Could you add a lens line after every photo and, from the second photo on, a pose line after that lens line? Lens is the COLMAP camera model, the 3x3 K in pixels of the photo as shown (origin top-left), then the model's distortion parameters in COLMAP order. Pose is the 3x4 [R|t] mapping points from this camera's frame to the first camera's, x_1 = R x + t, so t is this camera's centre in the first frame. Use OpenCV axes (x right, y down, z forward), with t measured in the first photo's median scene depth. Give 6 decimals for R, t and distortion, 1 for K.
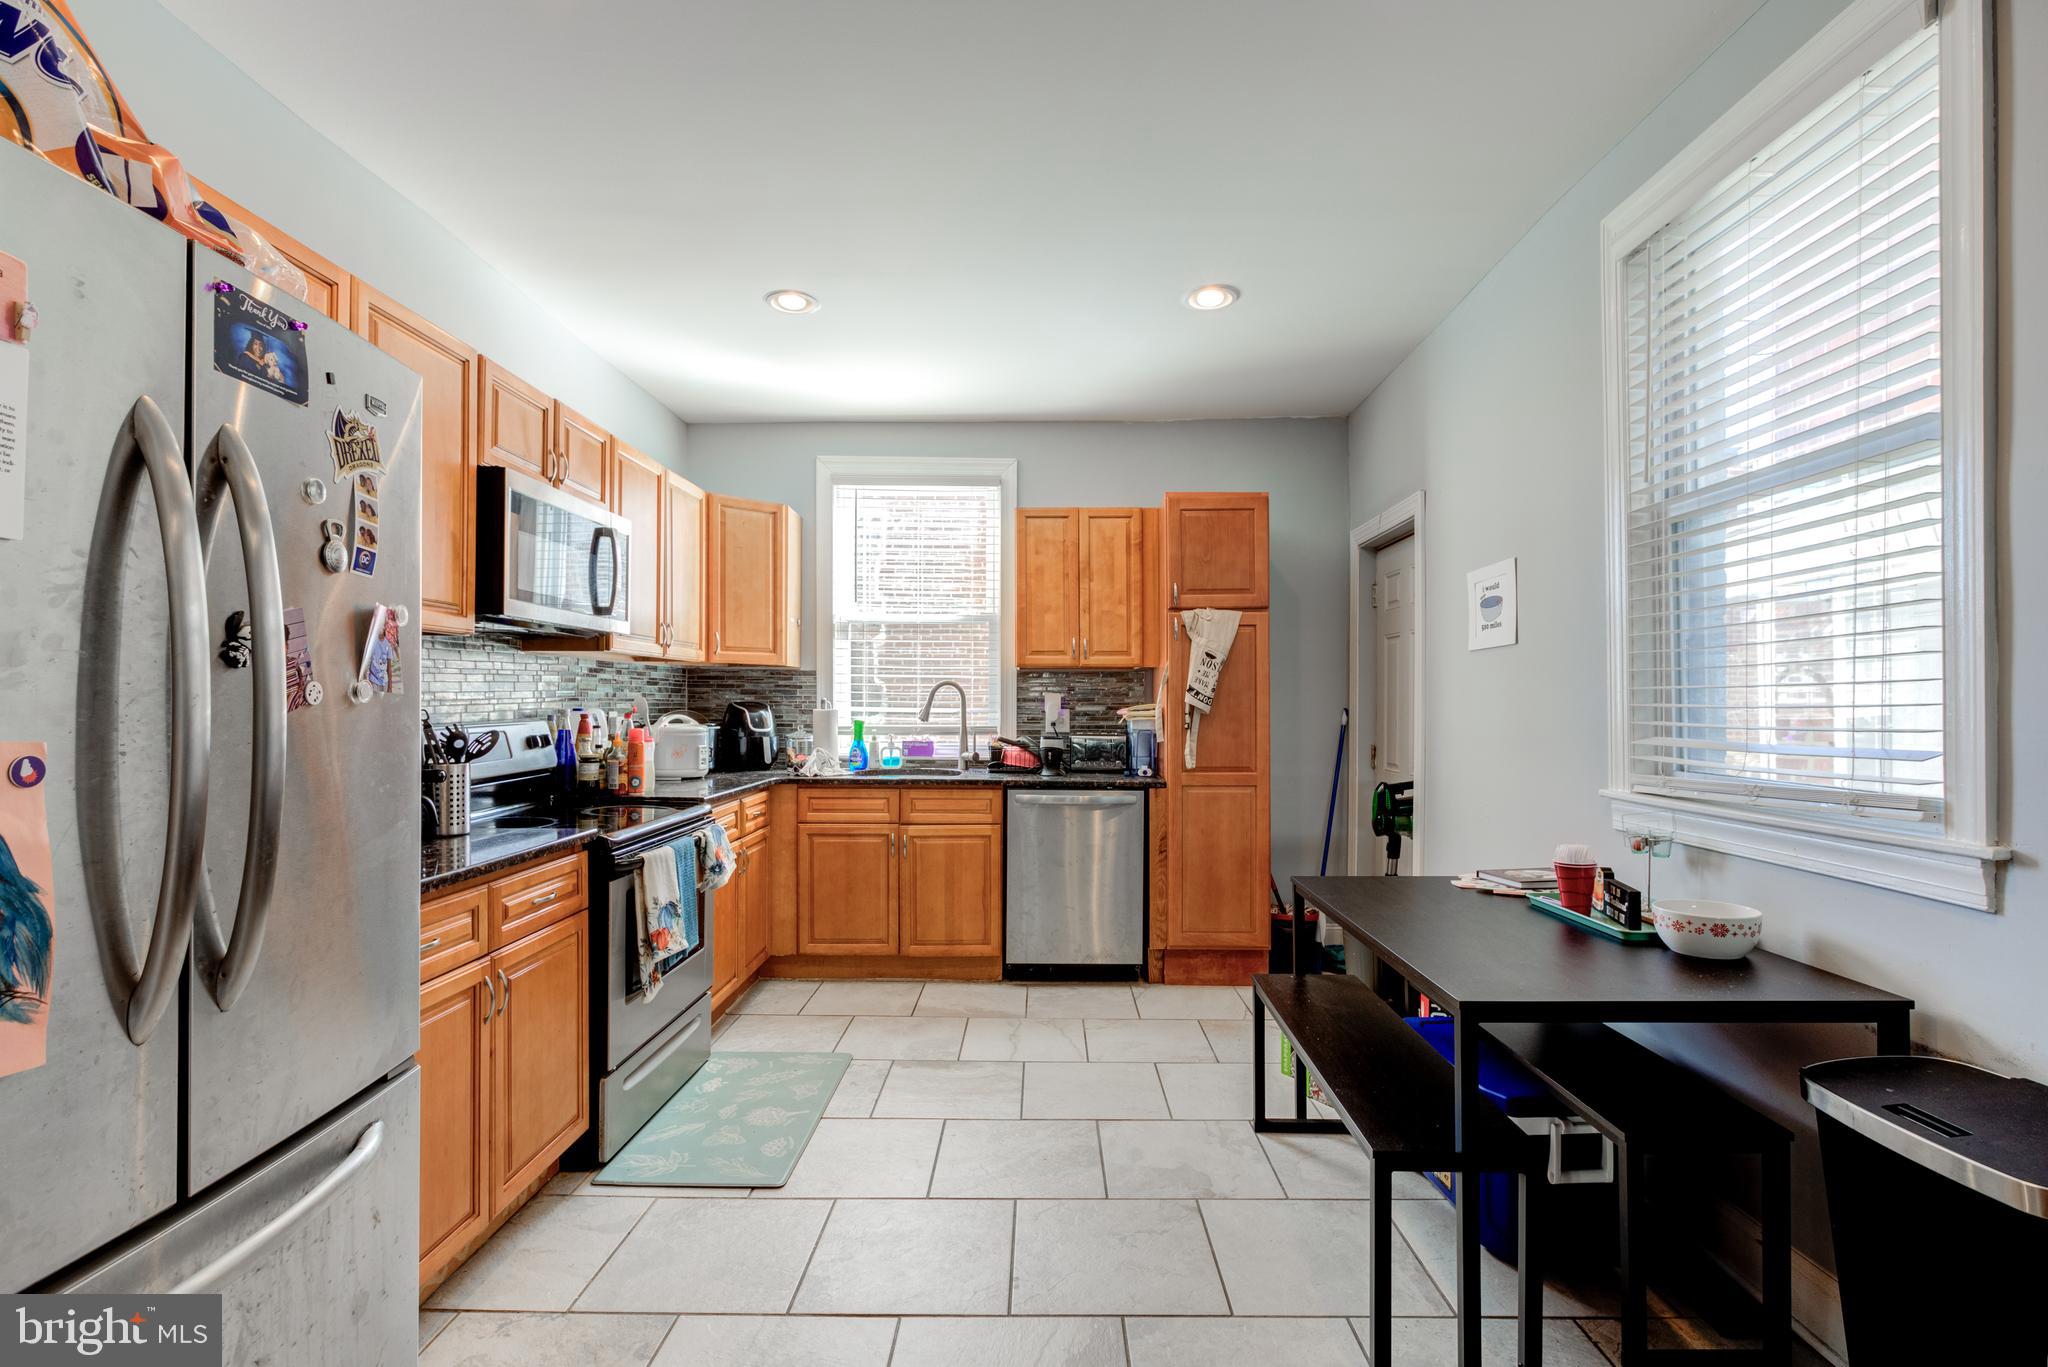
lens RADIAL K [[930.2, 0, 1017.0], [0, 930.2, 699.4], [0, 0, 1]] dist [-0.019011, 0.007178]
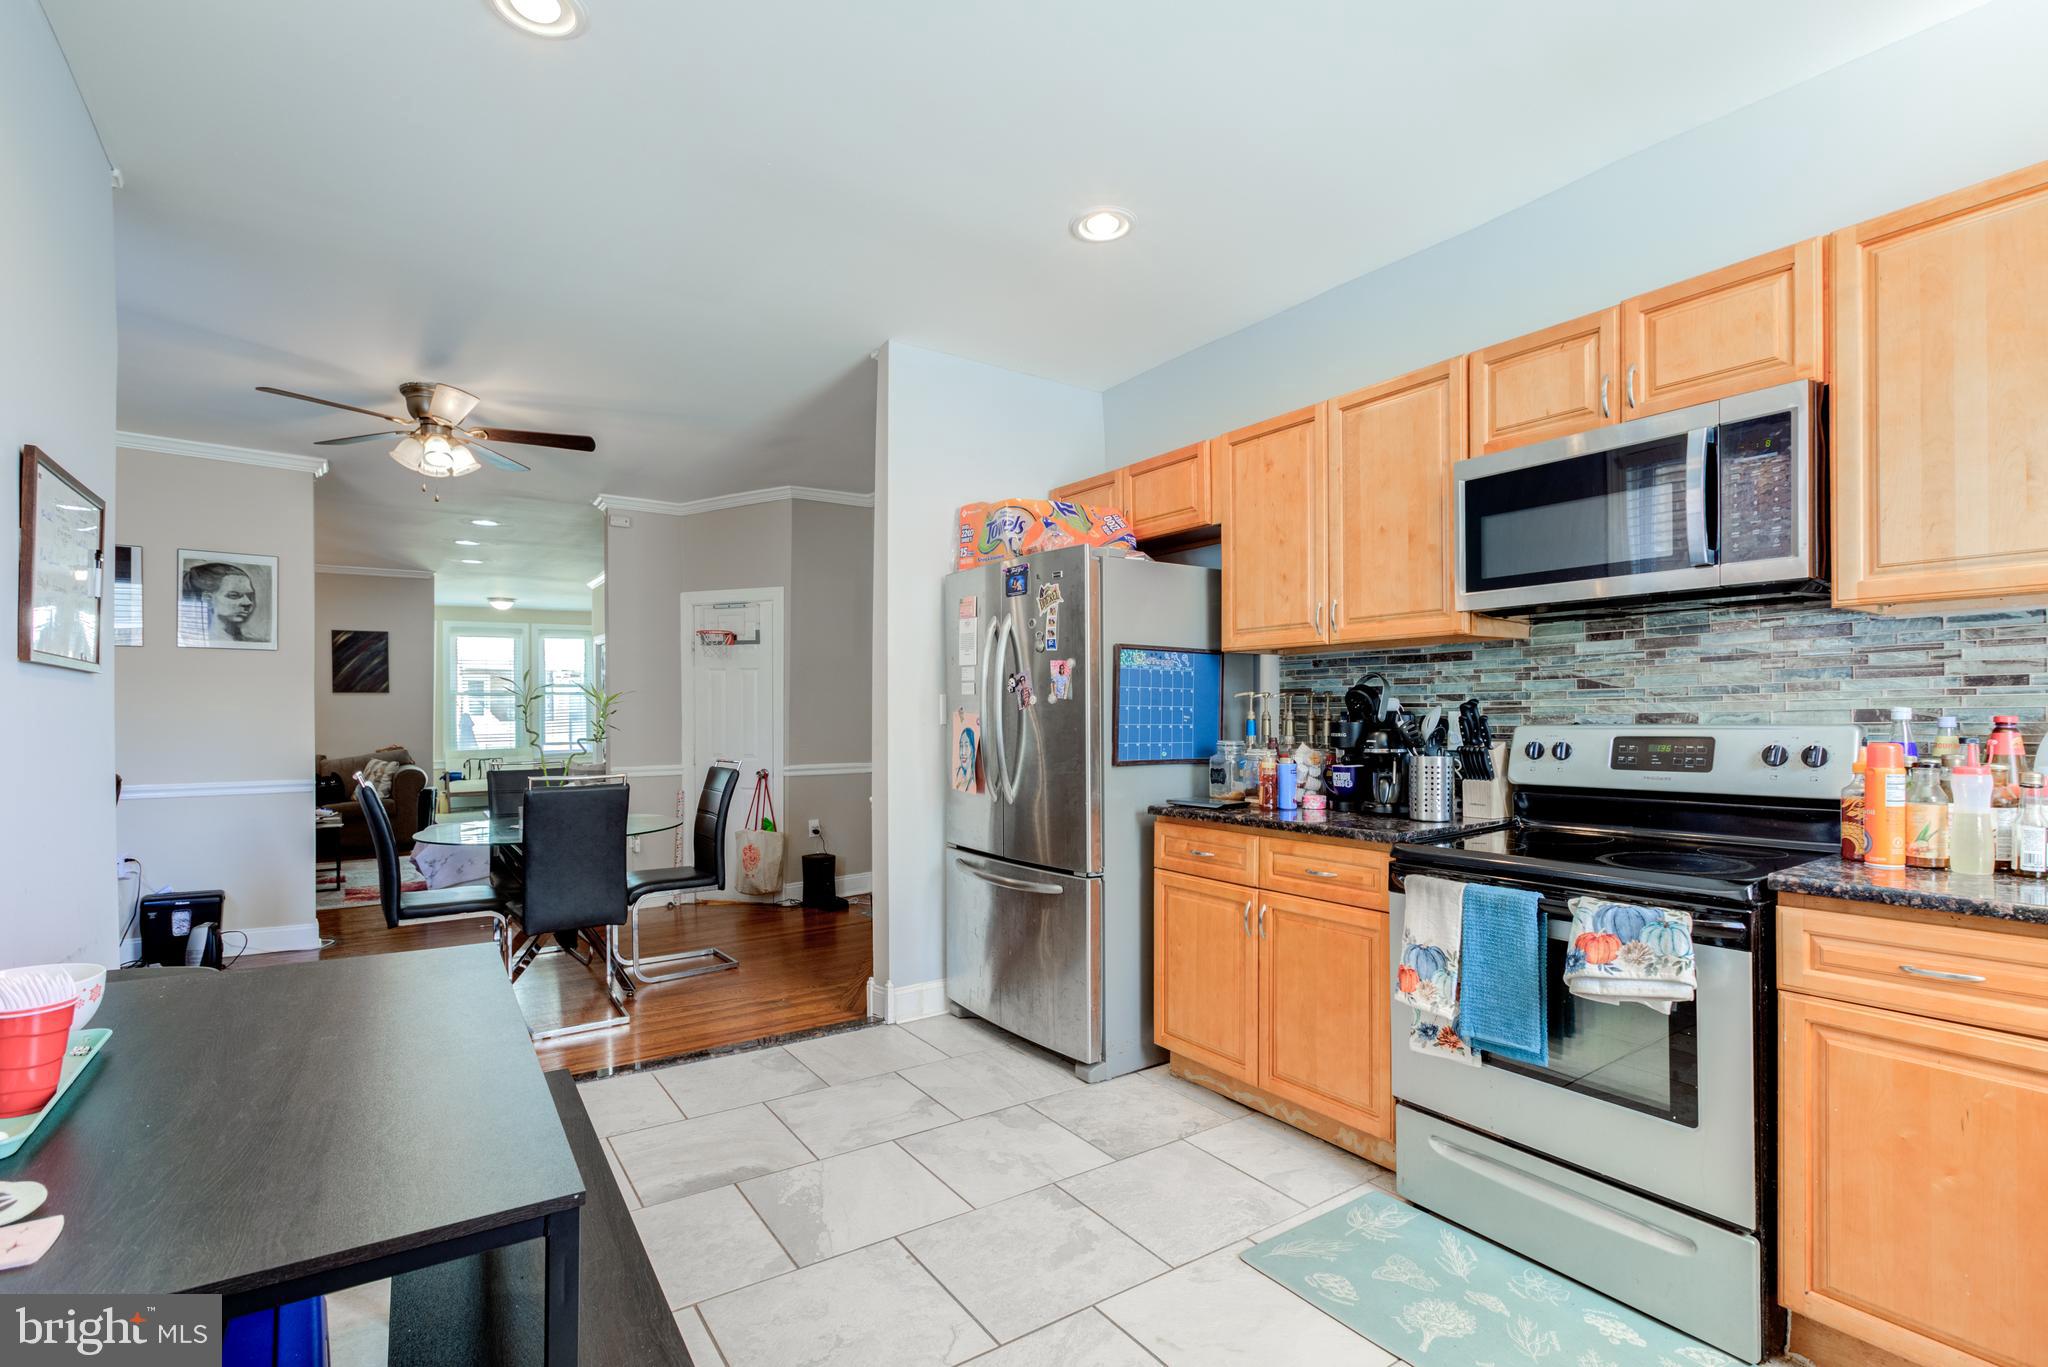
lens RADIAL K [[946.5, 0, 1023.2], [0, 946.5, 713.8], [0, 0, 1]] dist [-0.011889, 0.009077]
pose [[-0.809449, 0.001112, -0.587189, 0.250361], [0.003139, 0.999992, -0.002434, 0.011558], [0.587182, -0.003814, -0.809446, 0.931759]]
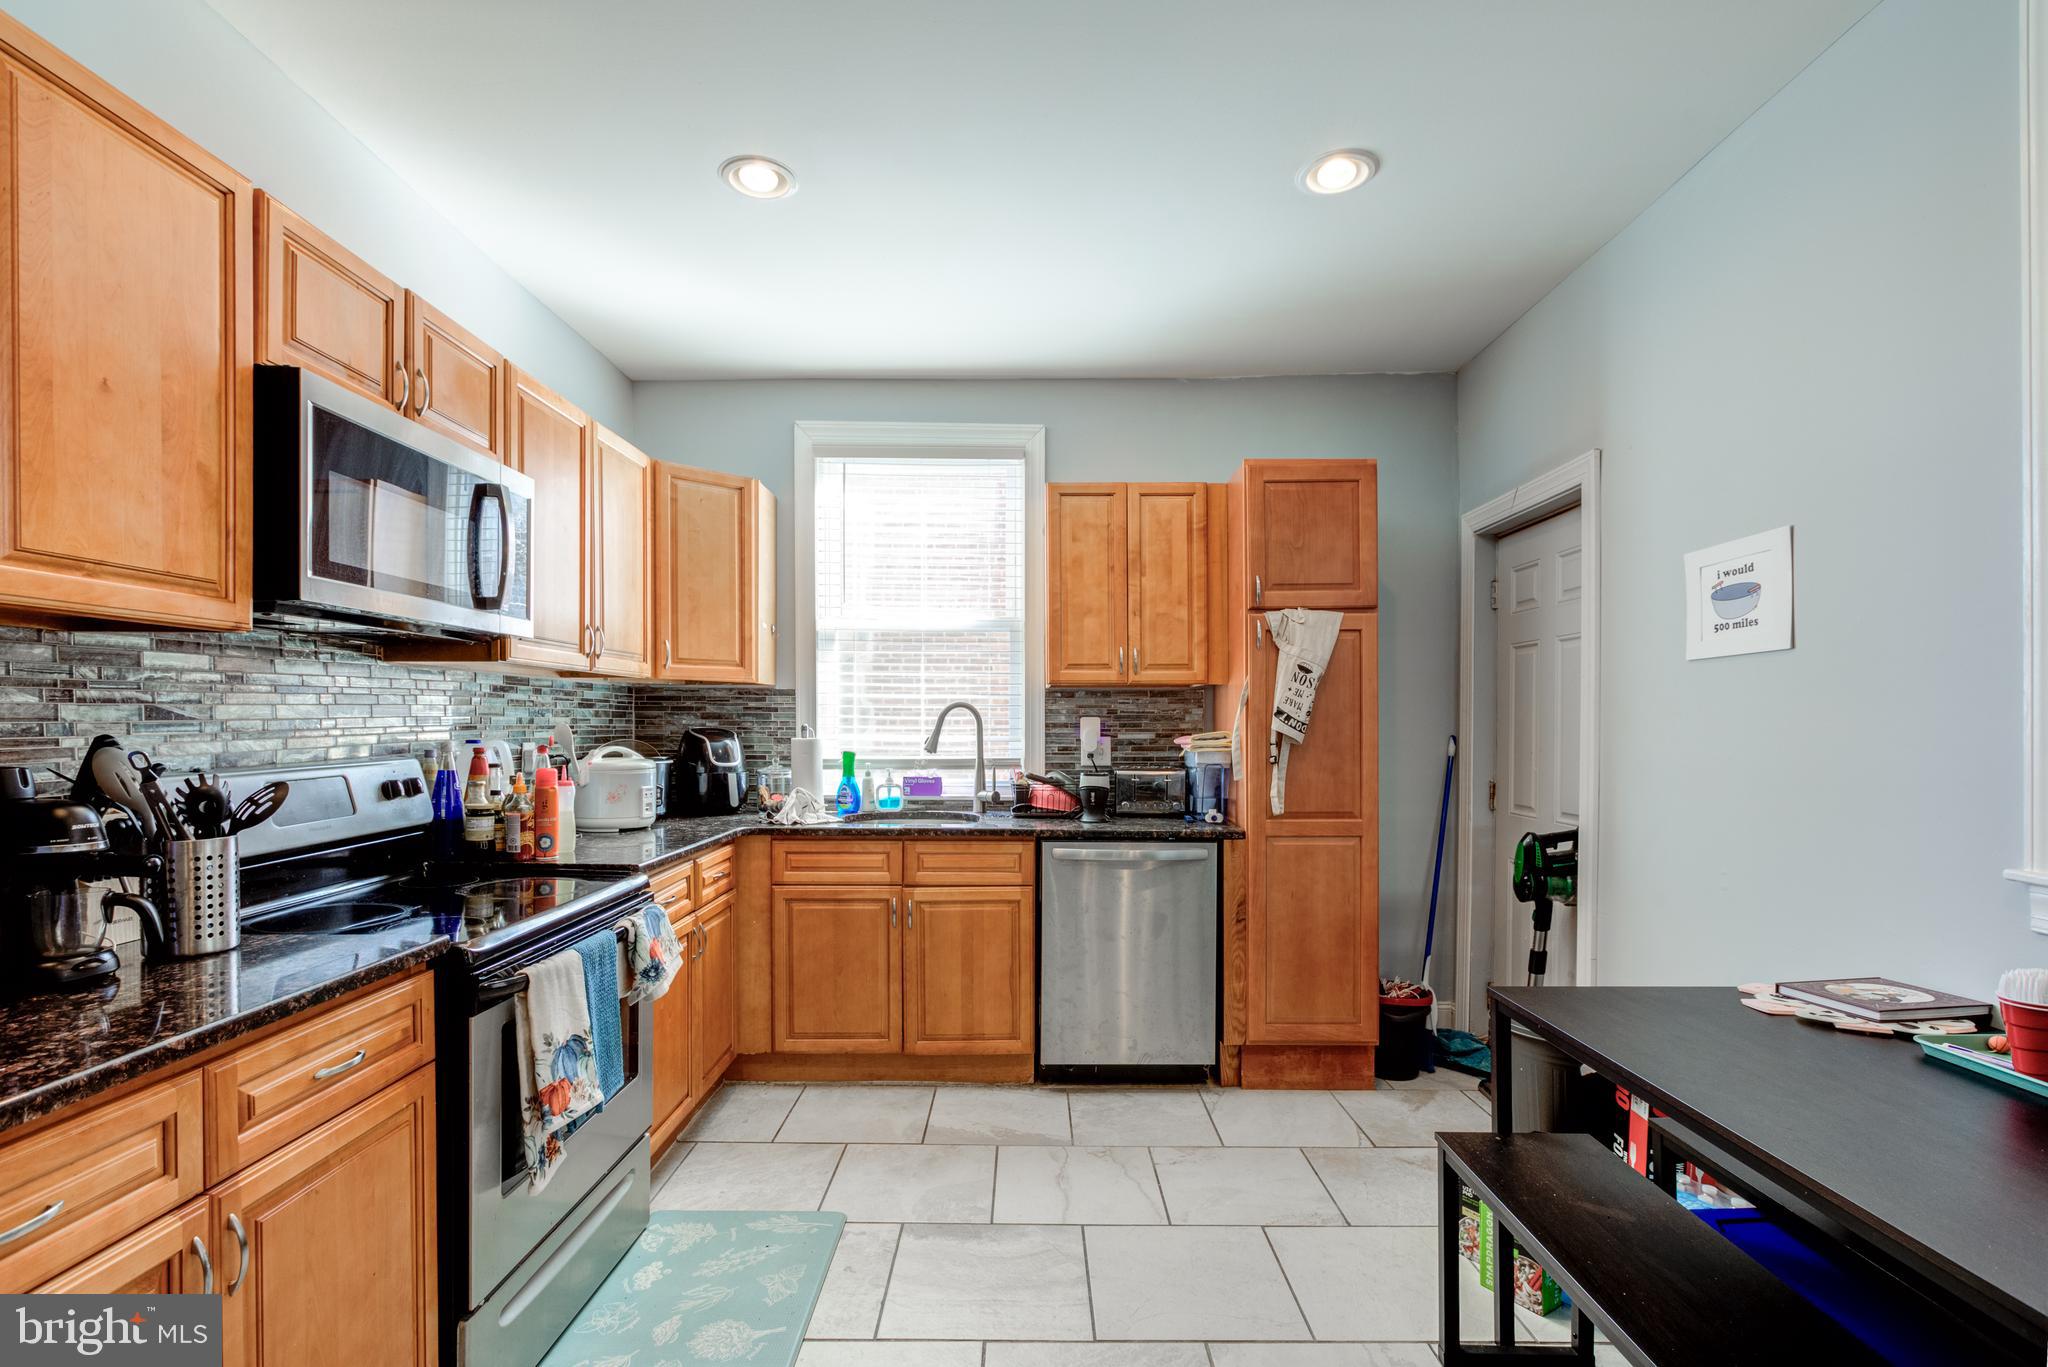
lens RADIAL K [[946.1, 0, 1011.9], [0, 946.1, 732.5], [0, 0, 1]] dist [-0.015593, 0.009402]
pose [[0.999949, -0.001464, 0.010020, -0.042929], [0.001331, 0.999911, 0.013265, -0.004954], [-0.010039, -0.013251, 0.999862, 0.208790]]
